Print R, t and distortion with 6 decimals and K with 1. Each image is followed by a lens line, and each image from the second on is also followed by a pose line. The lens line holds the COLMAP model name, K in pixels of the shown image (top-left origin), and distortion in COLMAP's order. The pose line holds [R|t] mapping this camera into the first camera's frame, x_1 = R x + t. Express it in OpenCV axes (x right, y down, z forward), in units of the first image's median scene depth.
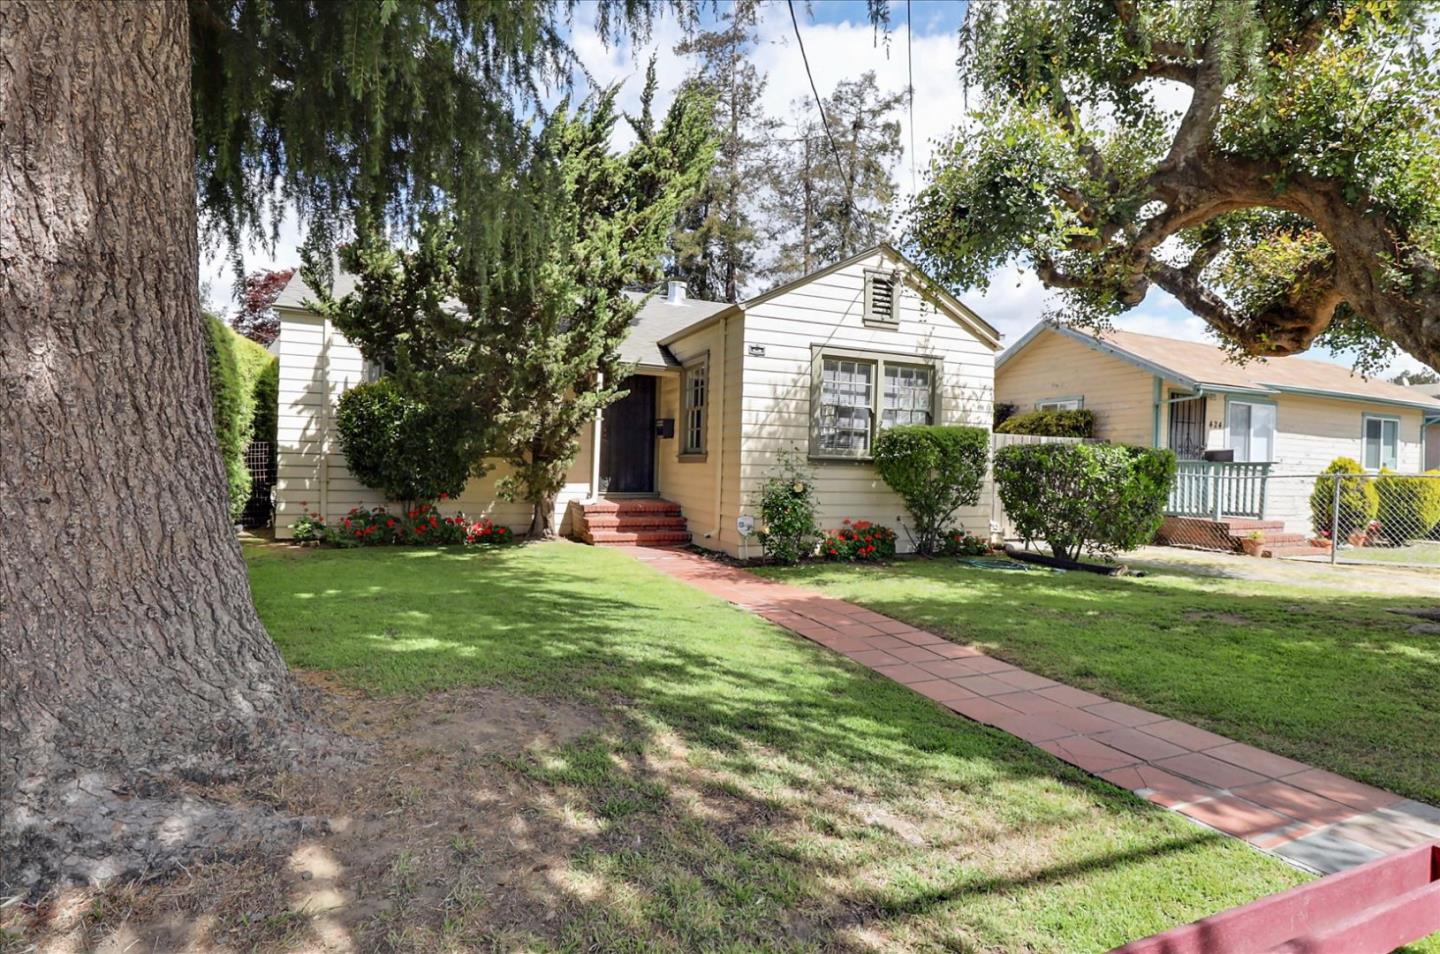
lens RADIAL K [[672.5, 0, 723.7], [0, 672.5, 469.9], [0, 0, 1]] dist [-0.018670, -0.000483]
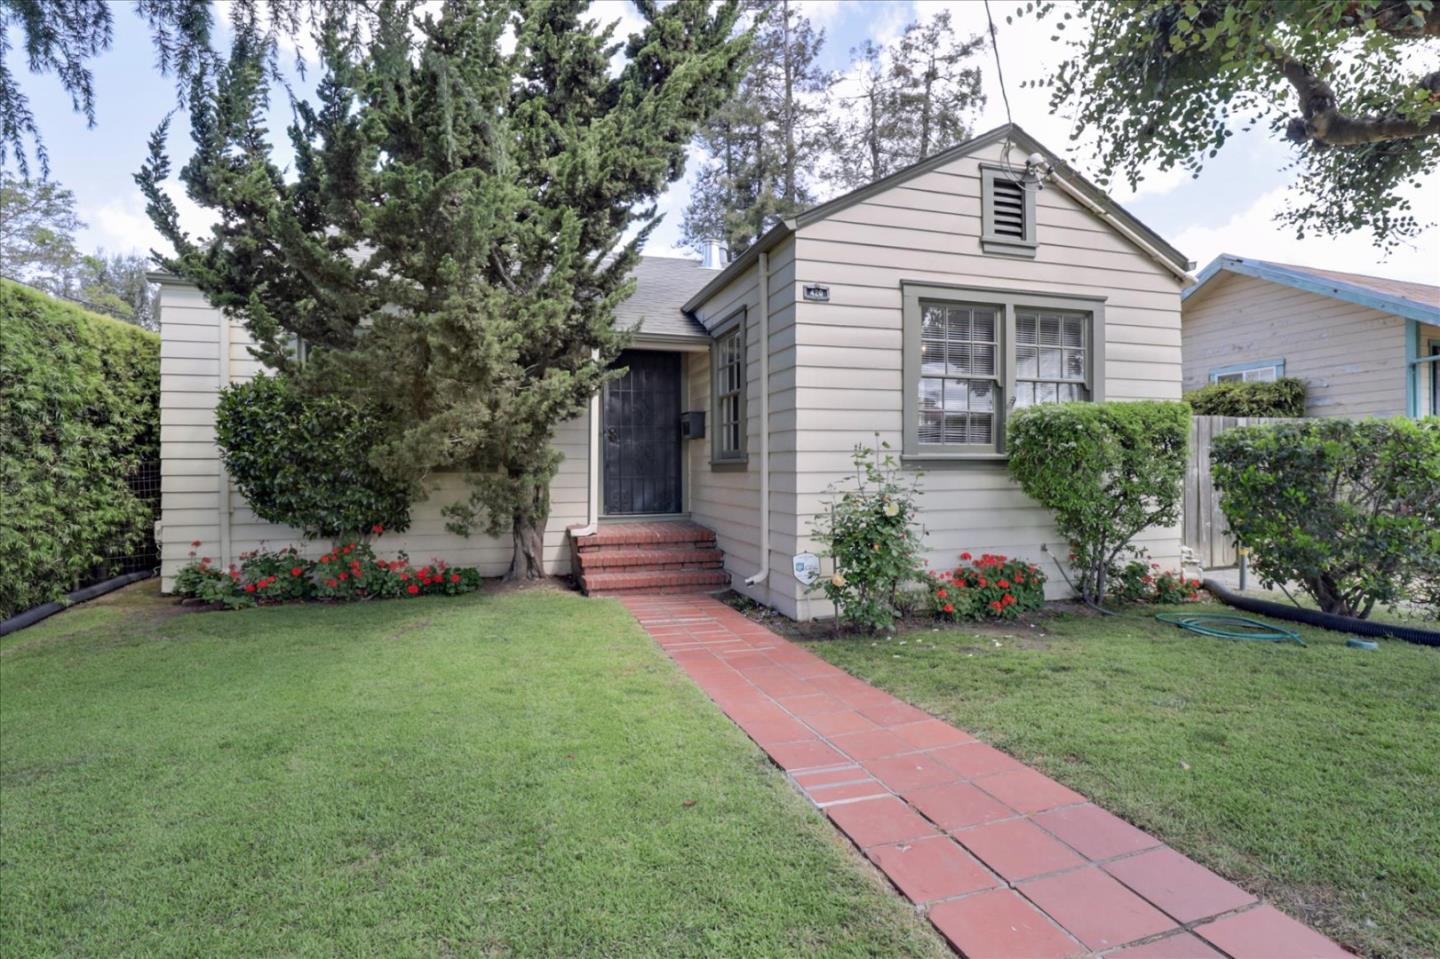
lens RADIAL K [[731.0, 0, 720.0], [0, 731.0, 479.5], [0, 0, 1]] dist [-0.002391, -0.000367]
pose [[0.995037, -0.030442, -0.094733, 0.015621], [0.030685, 0.999529, 0.001106, -0.003712], [0.094655, -0.004007, 0.995502, 0.247093]]
